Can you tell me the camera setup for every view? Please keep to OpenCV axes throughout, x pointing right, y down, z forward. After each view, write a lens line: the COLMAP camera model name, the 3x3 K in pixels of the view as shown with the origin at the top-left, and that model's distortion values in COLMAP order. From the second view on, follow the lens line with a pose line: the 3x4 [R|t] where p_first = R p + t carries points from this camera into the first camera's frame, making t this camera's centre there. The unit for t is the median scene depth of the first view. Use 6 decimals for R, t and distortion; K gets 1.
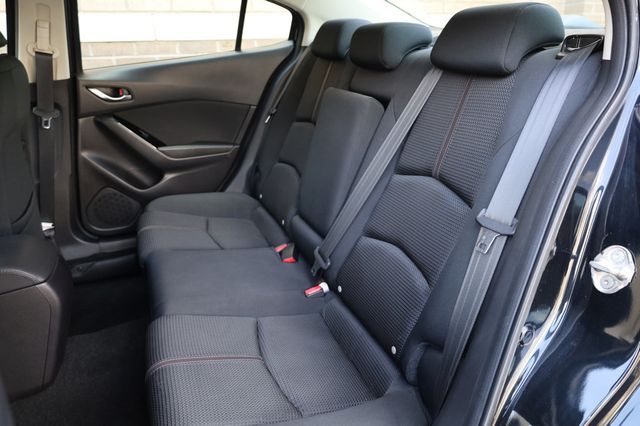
lens RADIAL K [[441.0, 0, 320.0], [0, 441.0, 213.0], [0, 0, 1]] dist [-0.001000, 0.003536]
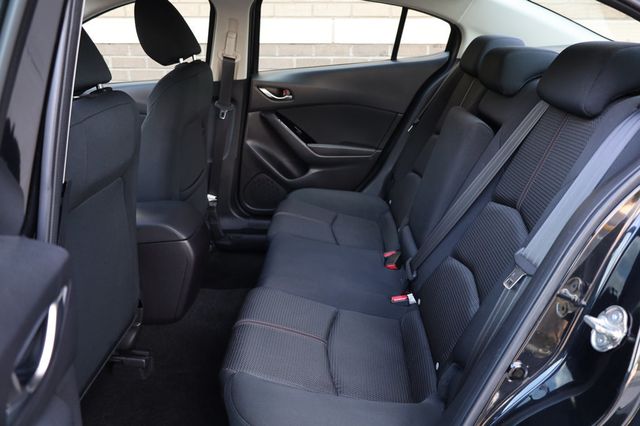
lens RADIAL K [[481.6, 0, 320.0], [0, 481.6, 213.0], [0, 0, 1]] dist [0.001563, -0.000120]
pose [[0.905387, 0.168521, -0.389712, 0.170949], [-0.171040, 0.984851, 0.028511, -0.018190], [0.388613, 0.040843, 0.920495, -0.099544]]
